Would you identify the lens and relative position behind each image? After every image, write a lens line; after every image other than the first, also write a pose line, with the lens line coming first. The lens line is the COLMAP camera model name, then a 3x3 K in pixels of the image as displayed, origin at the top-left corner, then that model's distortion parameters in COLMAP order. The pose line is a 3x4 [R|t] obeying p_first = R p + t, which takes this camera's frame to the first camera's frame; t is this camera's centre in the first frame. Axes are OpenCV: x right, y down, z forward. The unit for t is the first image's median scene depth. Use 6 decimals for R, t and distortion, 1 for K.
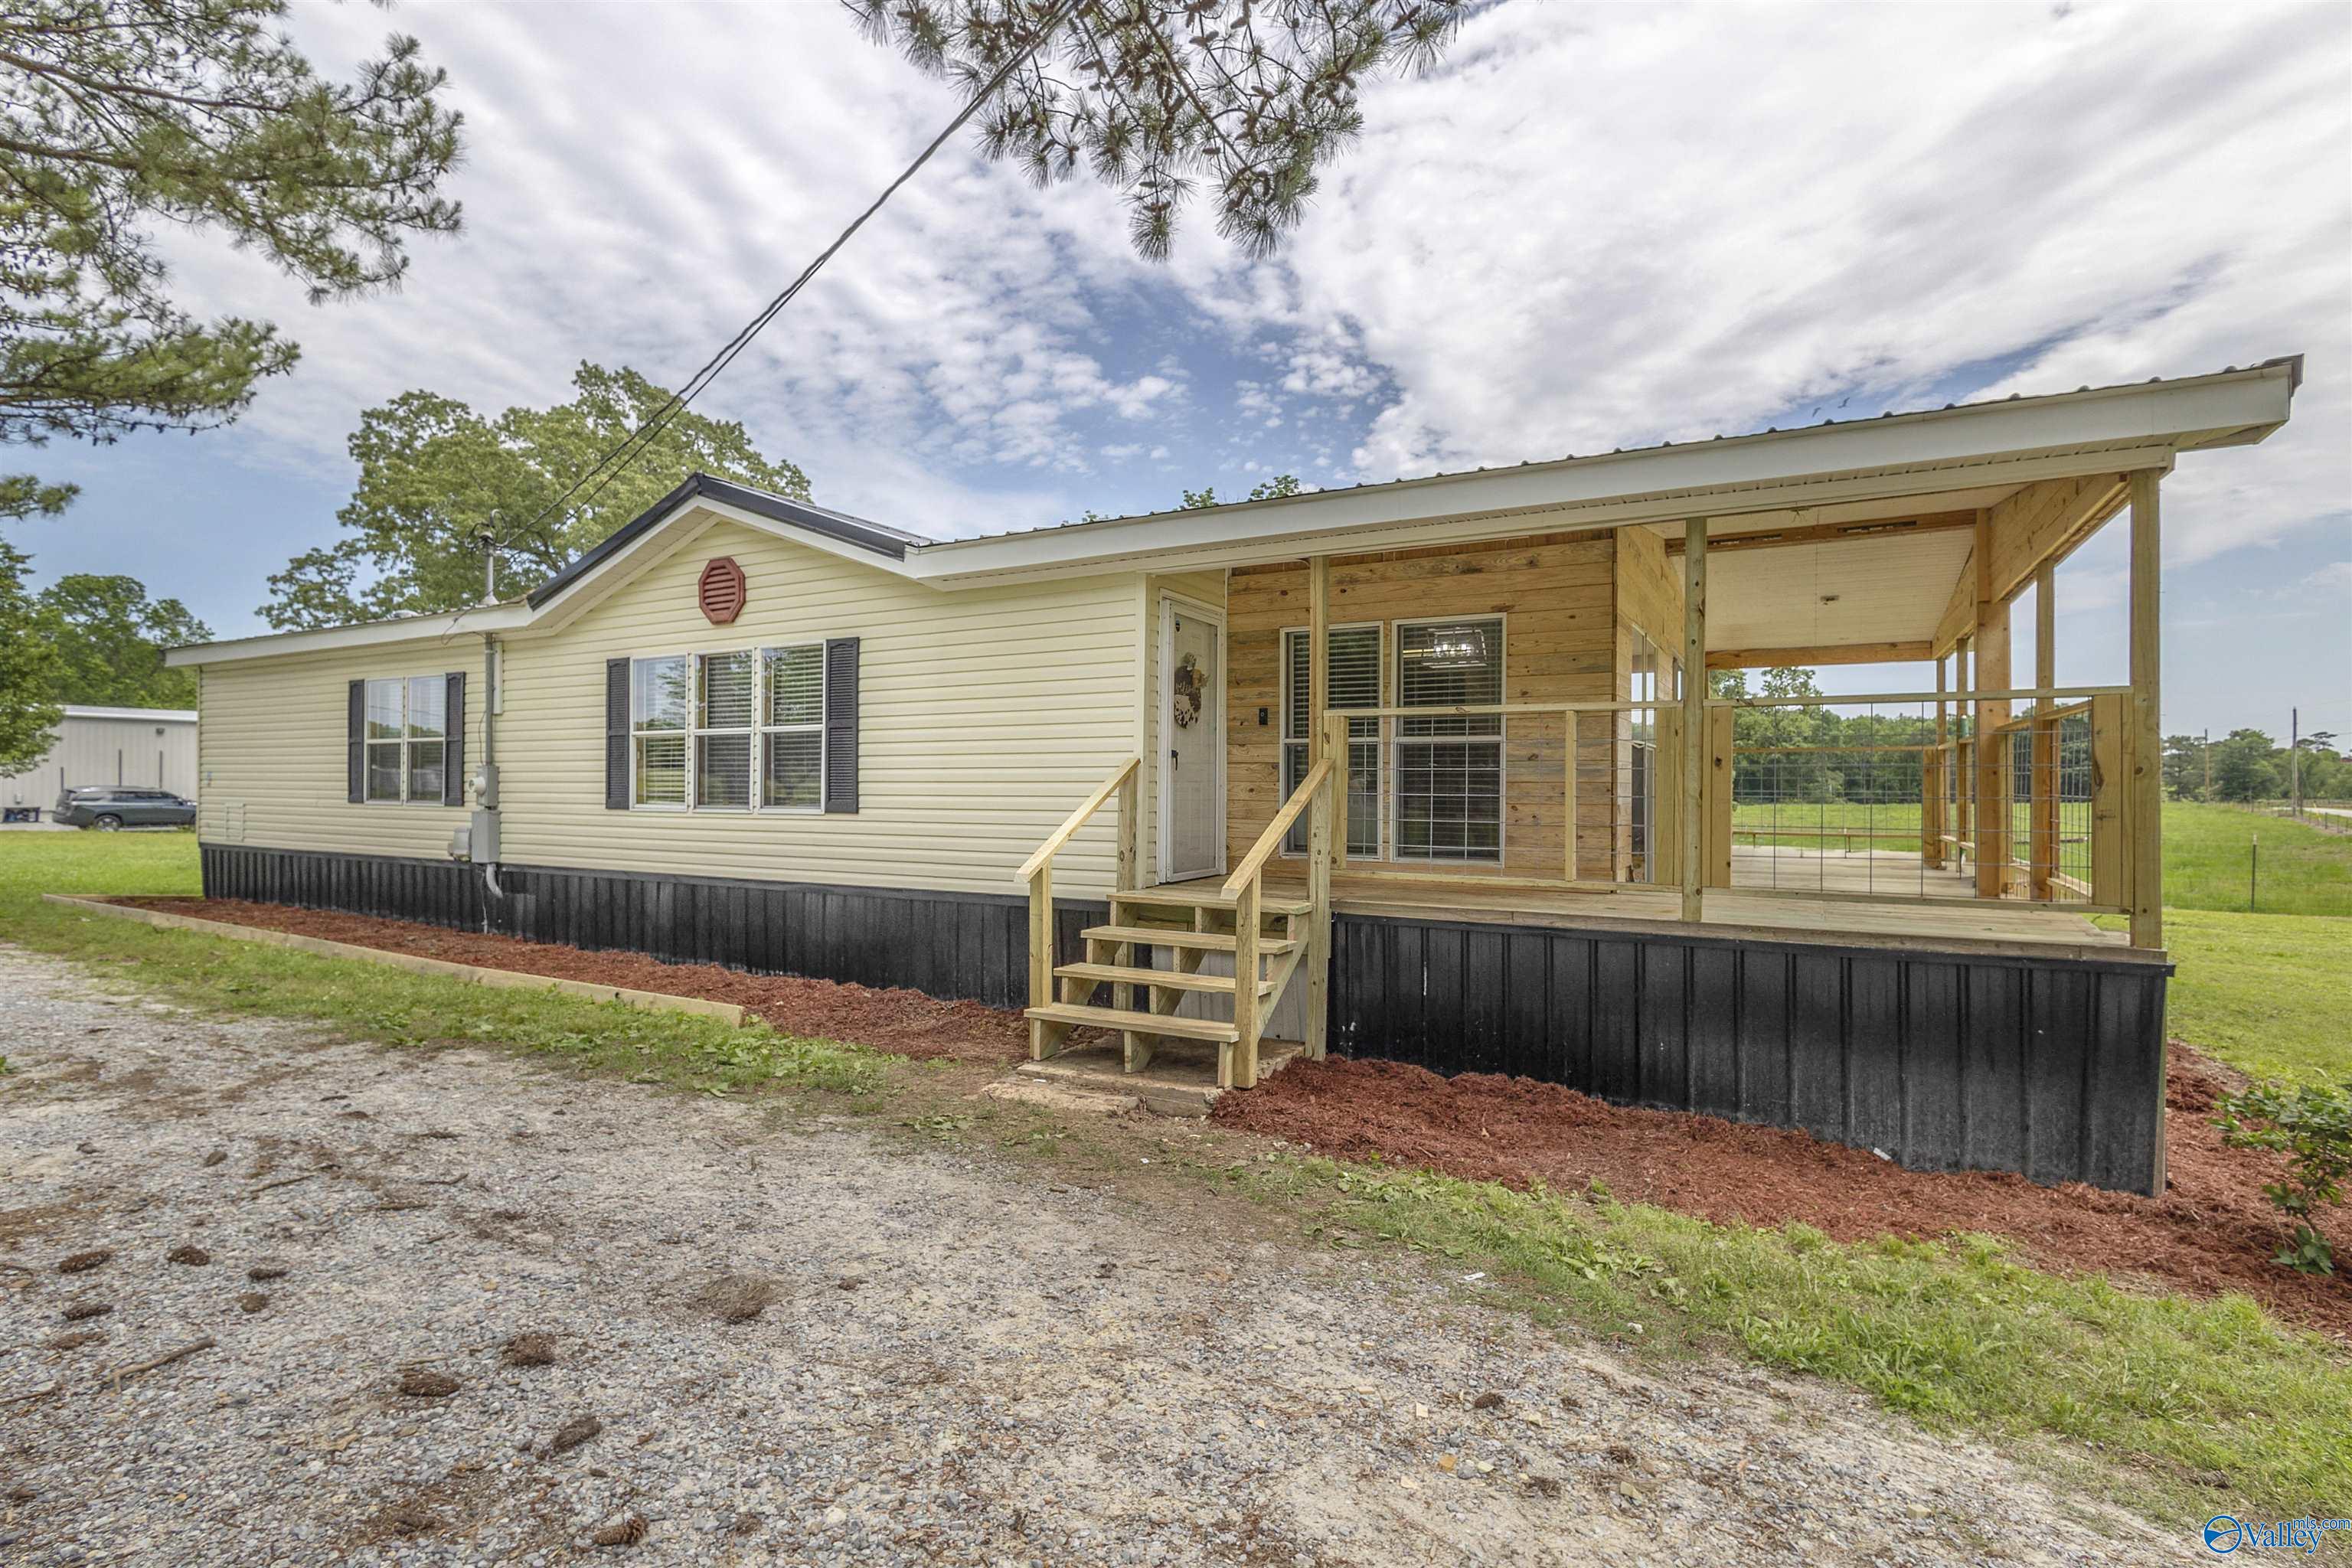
lens RADIAL K [[1112.6, 0, 1171.8], [0, 1112.6, 739.3], [0, 0, 1]] dist [0.002681, 0.000267]
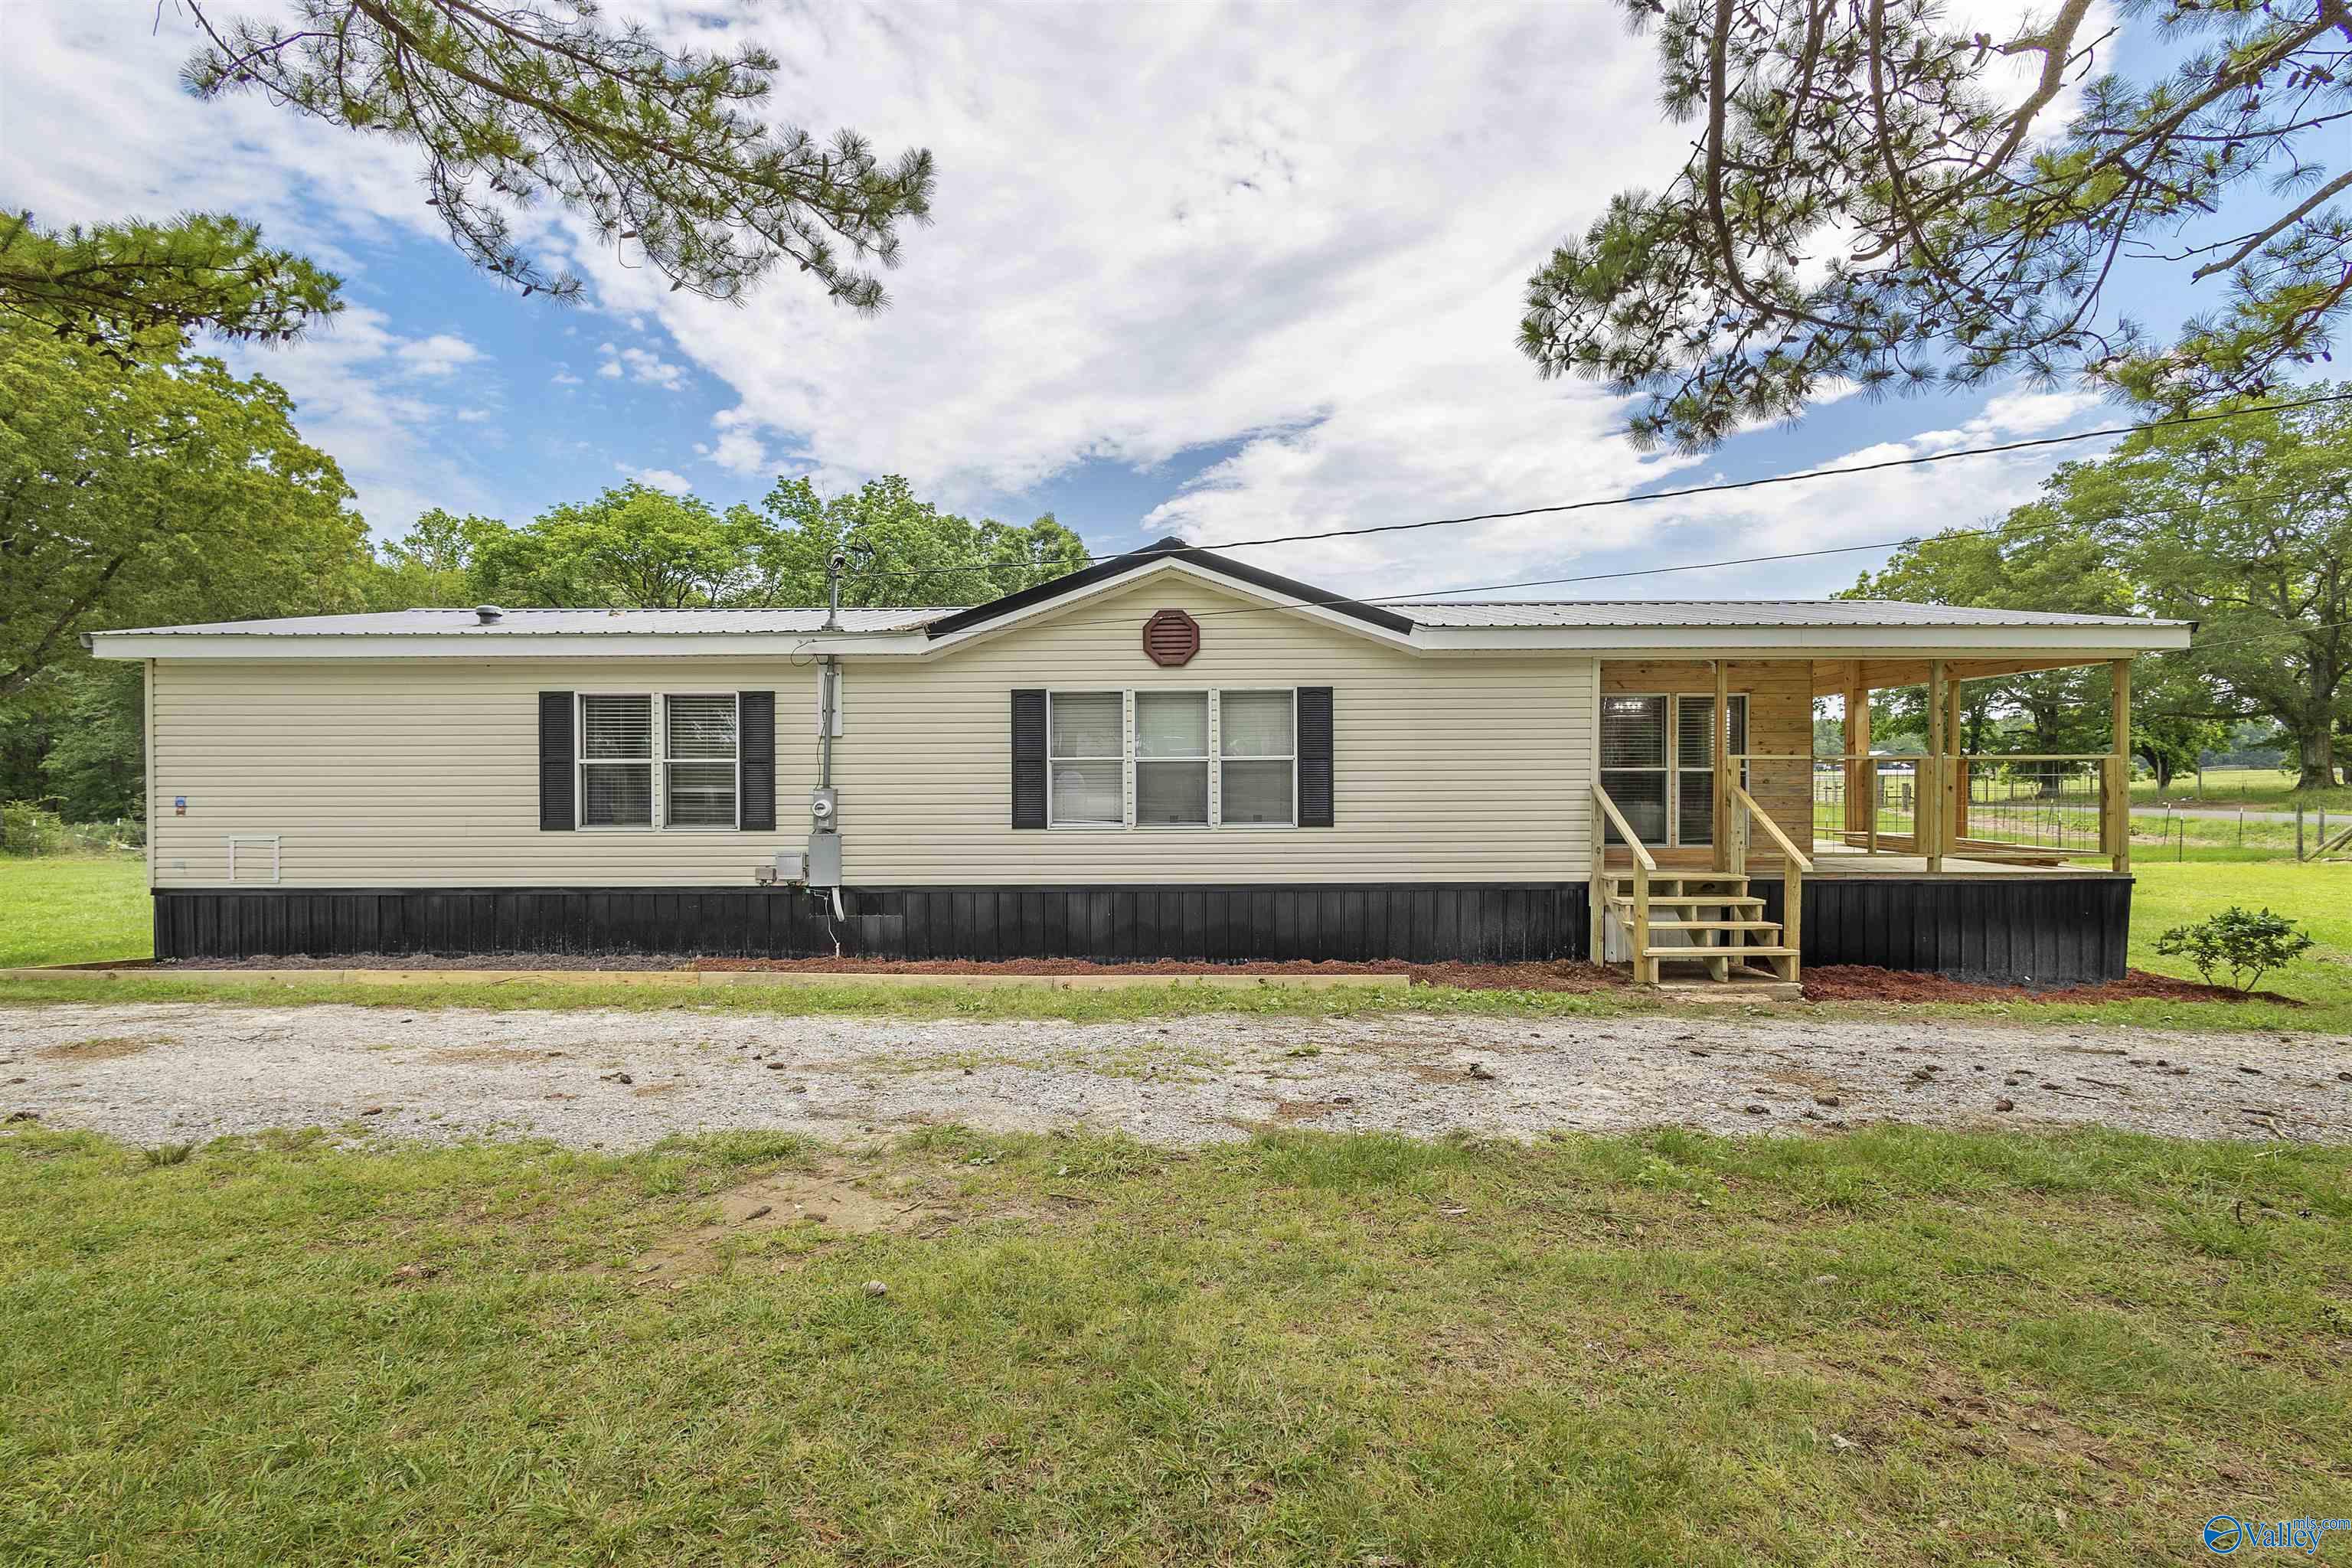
lens RADIAL K [[1112.6, 0, 1174.4], [0, 1112.6, 789.4], [0, 0, 1]] dist [0.002681, 0.000267]
pose [[0.874418, 0.011787, 0.485030, -0.953642], [-0.013517, 0.999909, 0.000070, 0.023681], [-0.484985, -0.006617, 0.874497, -0.017251]]
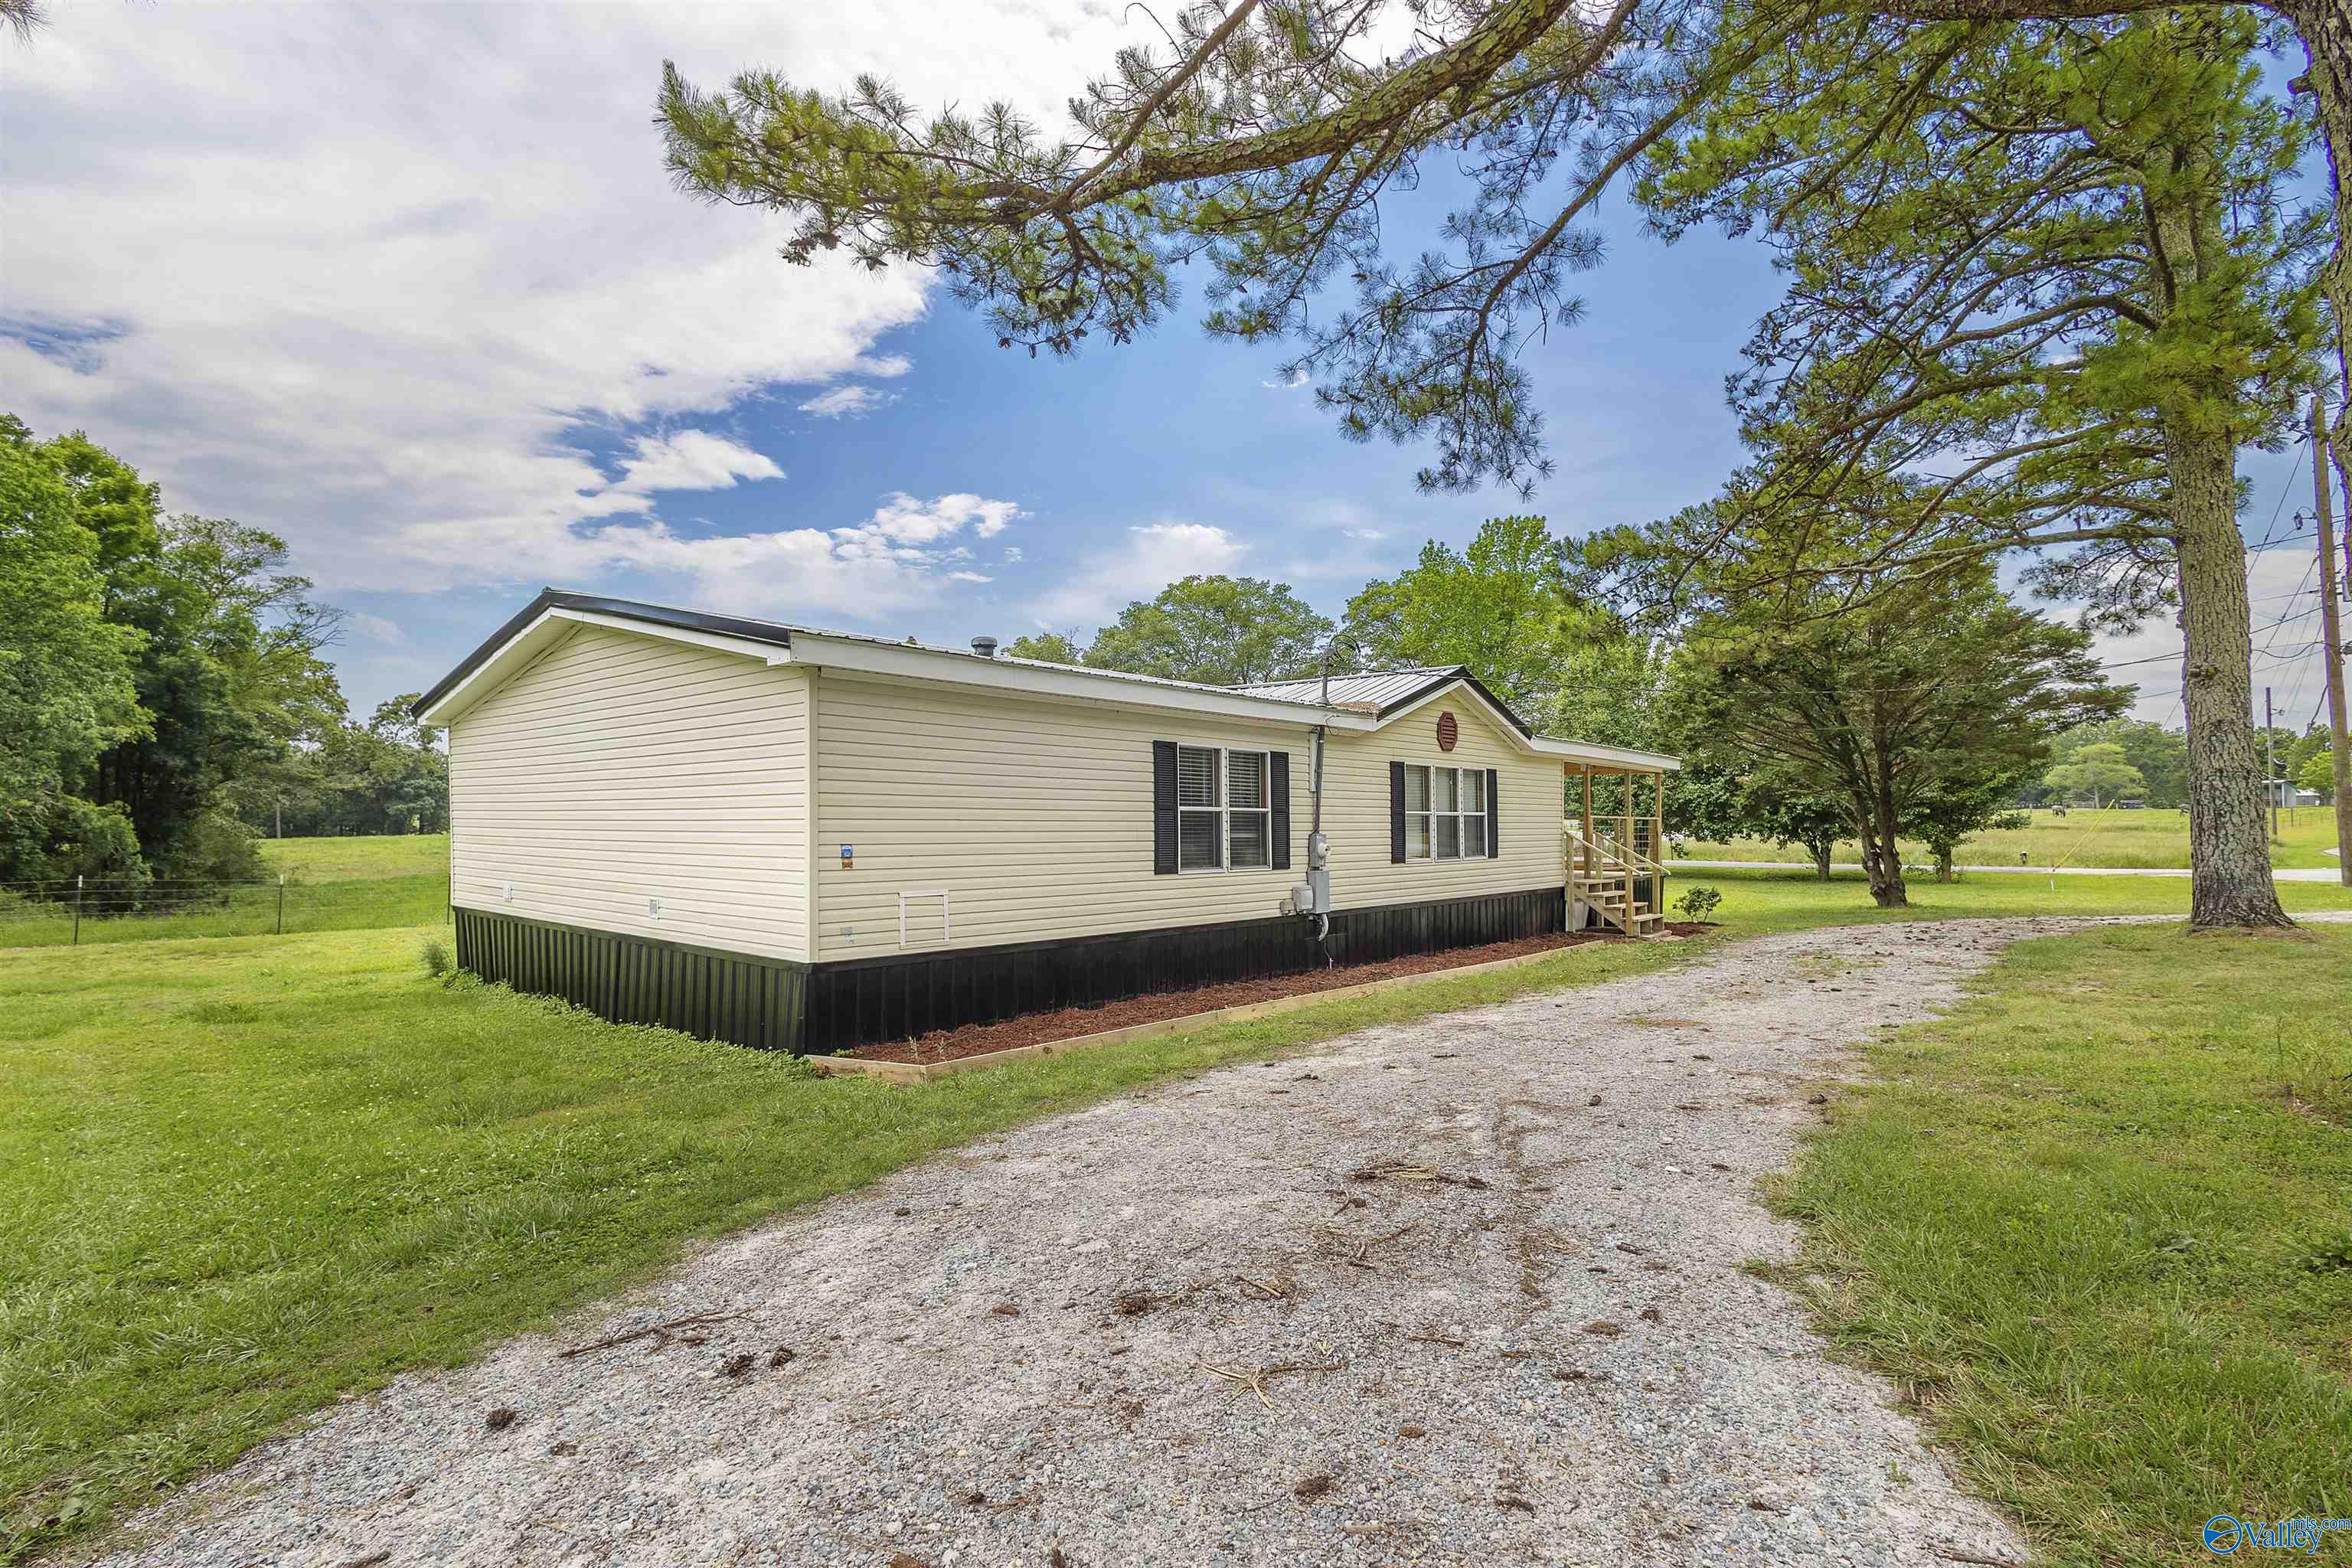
lens RADIAL K [[1112.6, 0, 1167.4], [0, 1112.6, 788.6], [0, 0, 1]] dist [0.002681, 0.000267]
pose [[0.206459, 0.050949, 0.977128, -2.136388], [-0.010283, 0.998701, -0.049902, 0.042867], [-0.978401, 0.000255, 0.206715, 1.054978]]
